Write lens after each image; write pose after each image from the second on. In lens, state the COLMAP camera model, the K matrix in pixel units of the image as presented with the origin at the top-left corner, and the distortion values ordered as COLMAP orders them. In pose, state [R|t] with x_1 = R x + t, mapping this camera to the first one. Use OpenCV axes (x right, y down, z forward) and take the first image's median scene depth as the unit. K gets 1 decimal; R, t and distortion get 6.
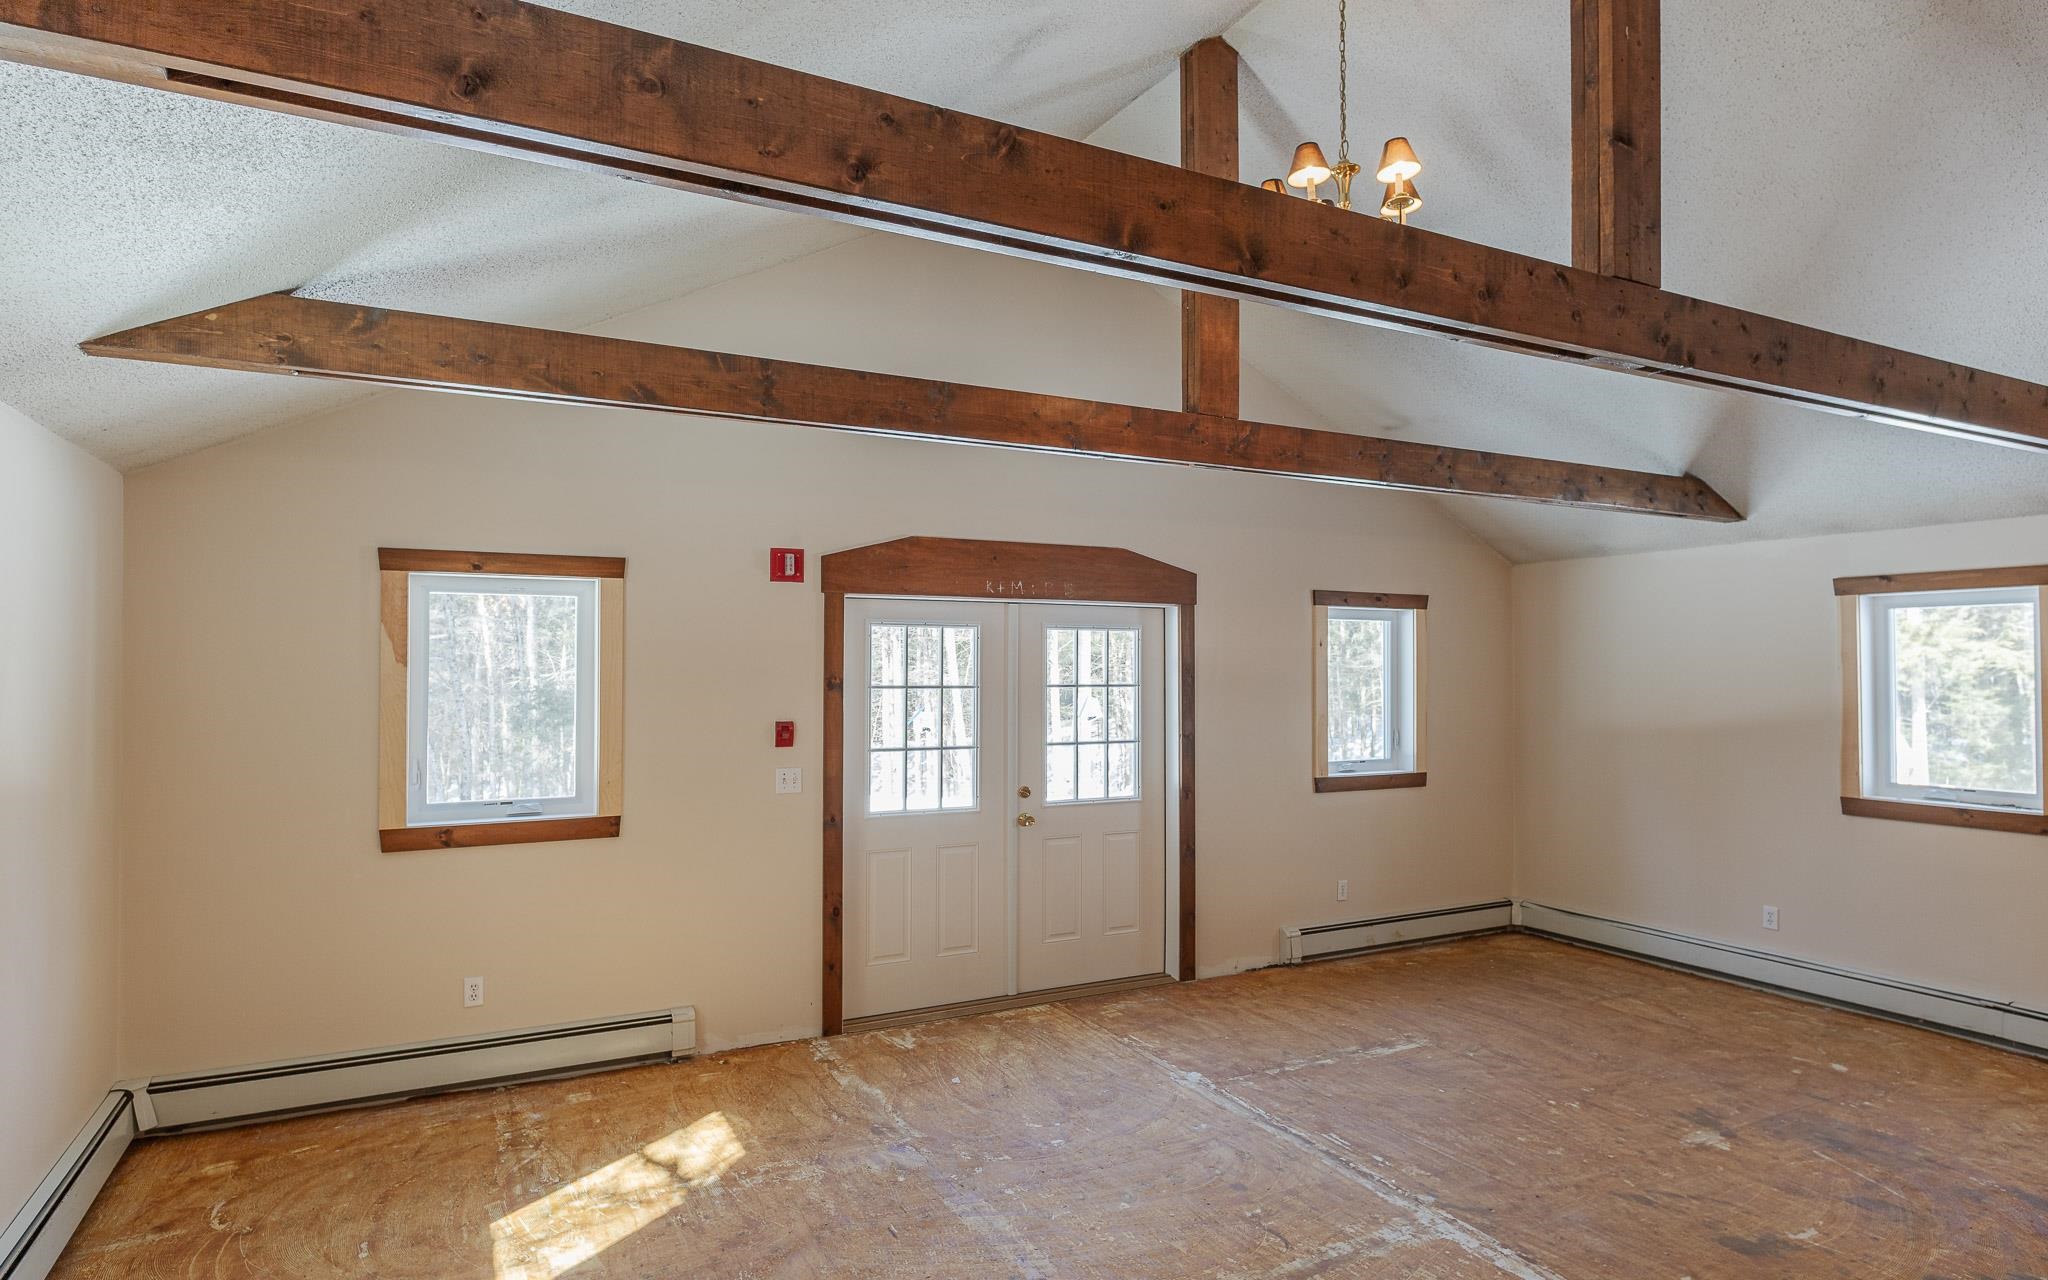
lens RADIAL K [[1119.1, 0, 992.5], [0, 1119.1, 633.2], [0, 0, 1]] dist [-0.002691, 0.000524]
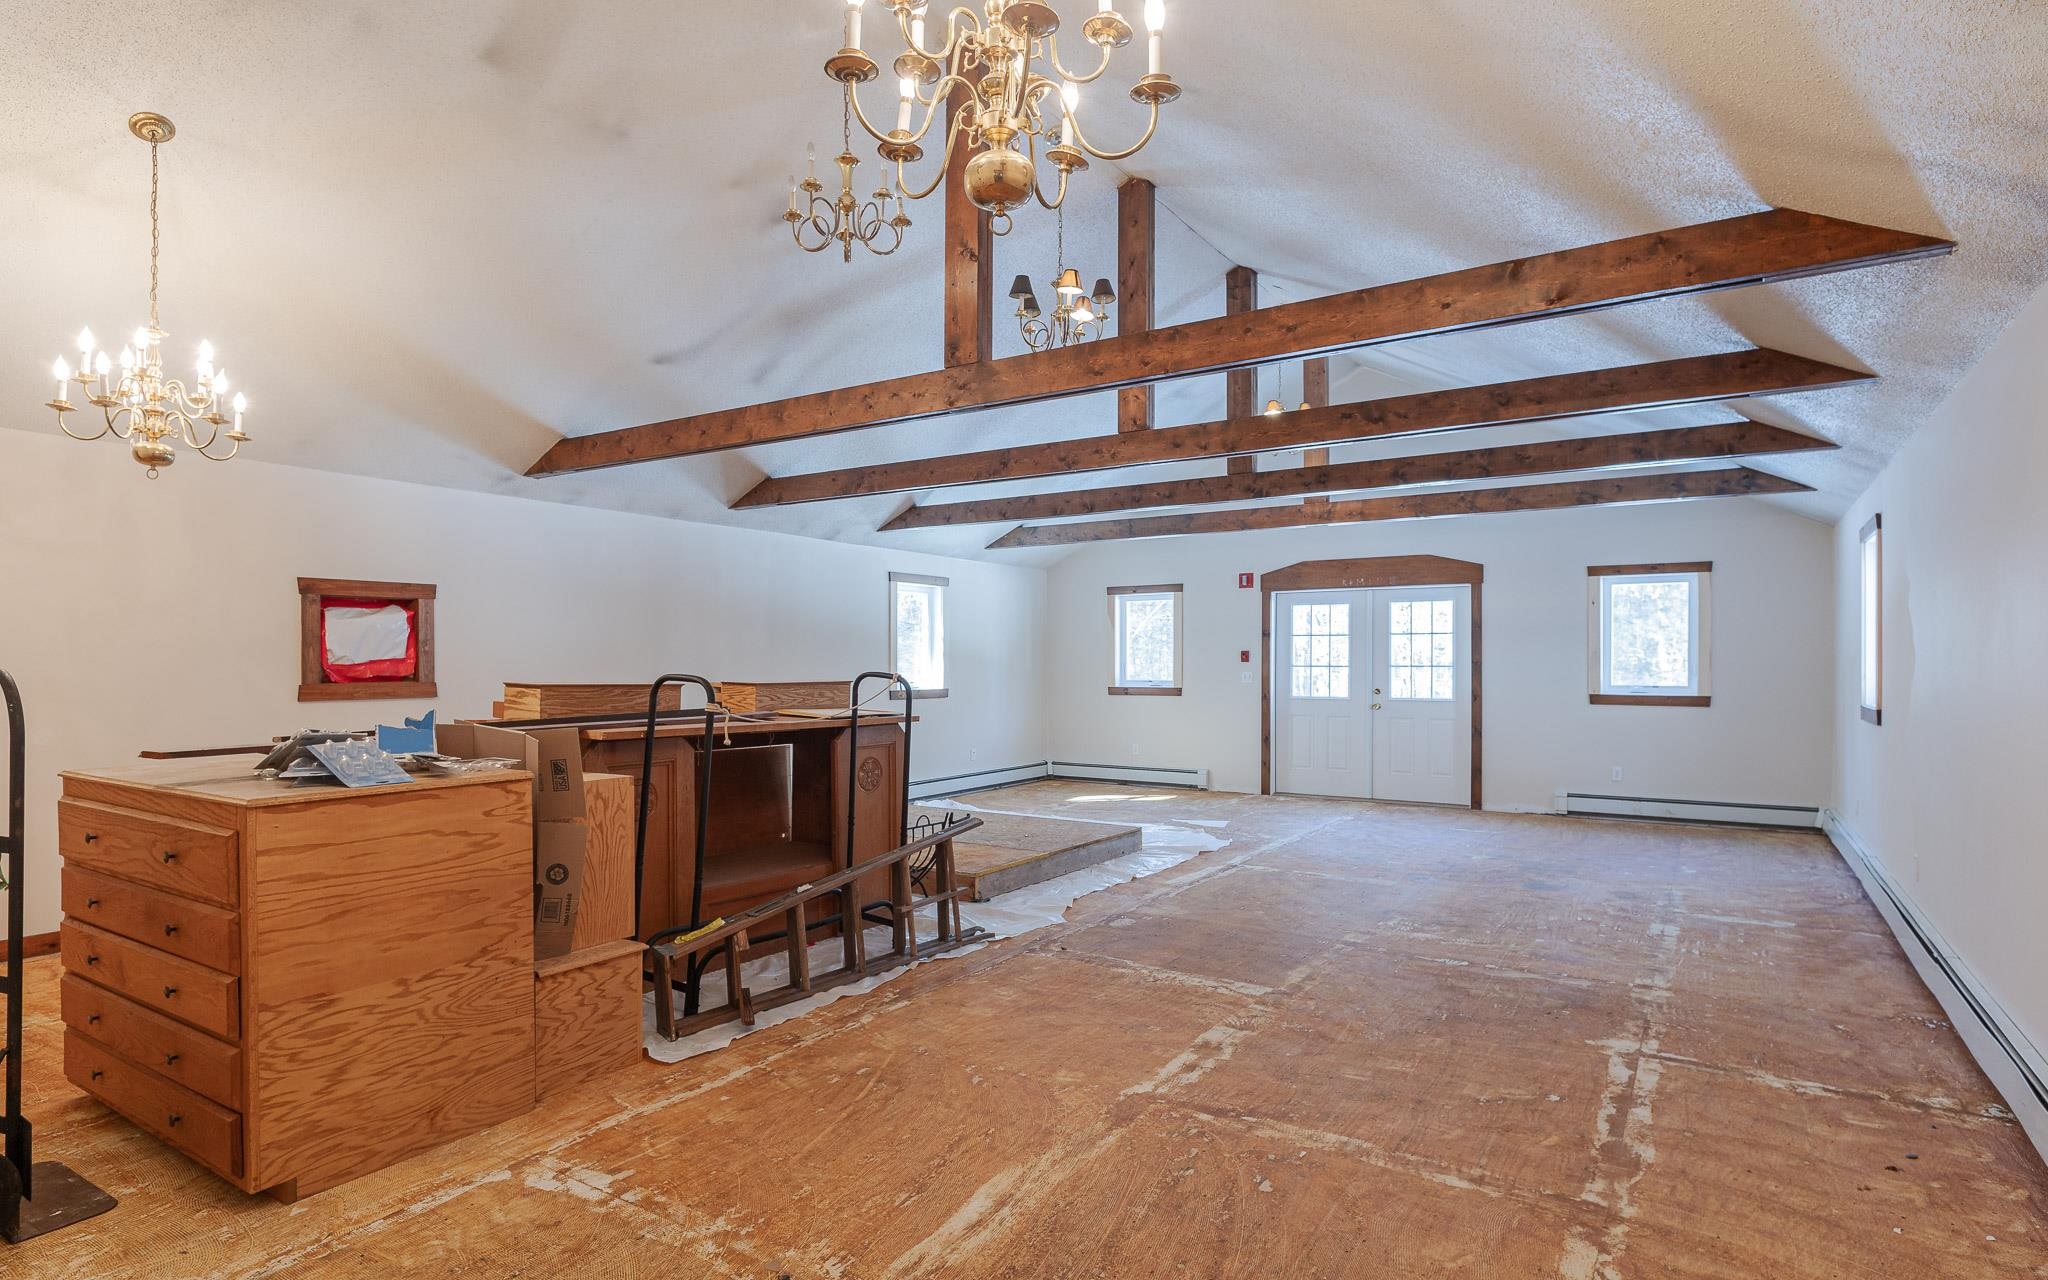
lens RADIAL K [[1064.6, 0, 1024.0], [0, 1064.6, 640.0], [0, 0, 1]] dist [-0.003946, -0.001141]
pose [[0.478725, -0.016307, -0.877814, 1.311704], [0.031142, 0.999514, -0.001584, 0.042078], [0.877413, -0.026578, 0.479000, -0.362765]]
